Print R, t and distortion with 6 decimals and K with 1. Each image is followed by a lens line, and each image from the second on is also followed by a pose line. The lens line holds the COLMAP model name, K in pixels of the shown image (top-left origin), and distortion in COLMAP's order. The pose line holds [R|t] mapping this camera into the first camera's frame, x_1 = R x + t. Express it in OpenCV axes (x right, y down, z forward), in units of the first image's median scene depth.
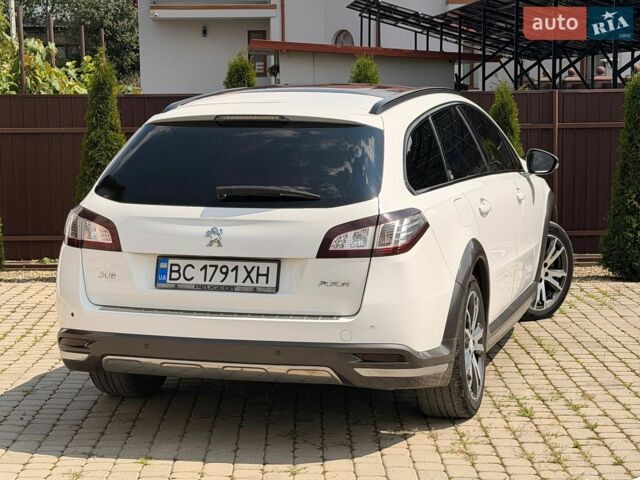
lens RADIAL K [[1379.5, 0, 332.0], [0, 1379.5, 240.6], [0, 0, 1]] dist [0.114007, 0.183680]
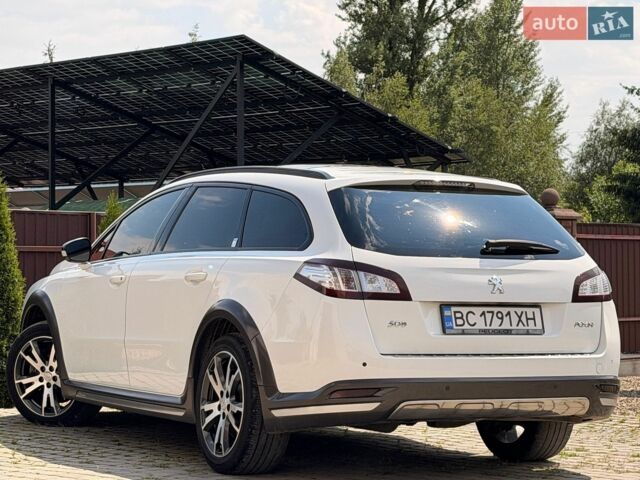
lens RADIAL K [[1620.1, 0, 320.0], [0, 1620.1, 240.0], [0, 0, 1]] dist [0.101558, 0.788282]
pose [[0.744821, 0.027014, 0.666717, -1.033367], [0.058080, 0.992763, -0.105110, 0.088020], [-0.664732, 0.117011, 0.737862, 0.135552]]
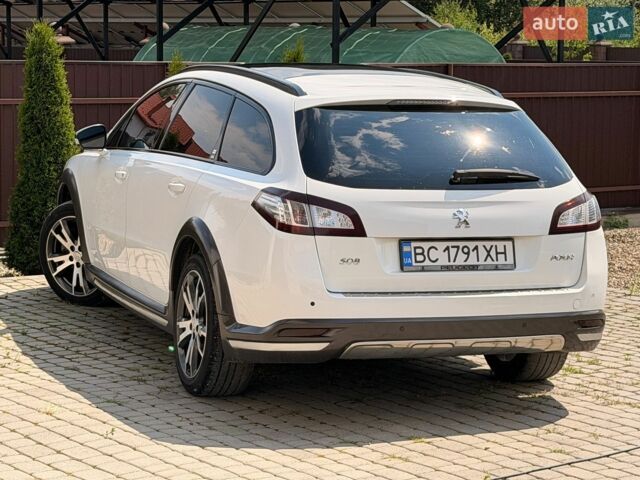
lens RADIAL K [[1620.1, 0, 320.0], [0, 1620.1, 240.0], [0, 0, 1]] dist [0.101558, 0.788282]
pose [[0.822507, -0.043958, 0.567054, -0.850075], [0.035701, 0.999033, 0.025662, -0.021335], [-0.567634, -0.000863, 0.823281, 0.057244]]
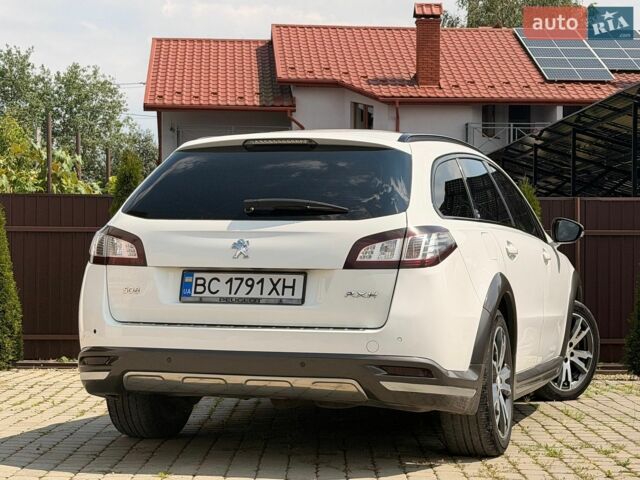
lens RADIAL K [[1379.5, 0, 332.0], [0, 1379.5, 240.6], [0, 0, 1]] dist [0.114007, 0.183680]
pose [[0.999813, 0.014544, -0.012774, -0.006894], [-0.016065, 0.991600, -0.128340, 0.116136], [0.010800, 0.128521, 0.991648, 0.015127]]
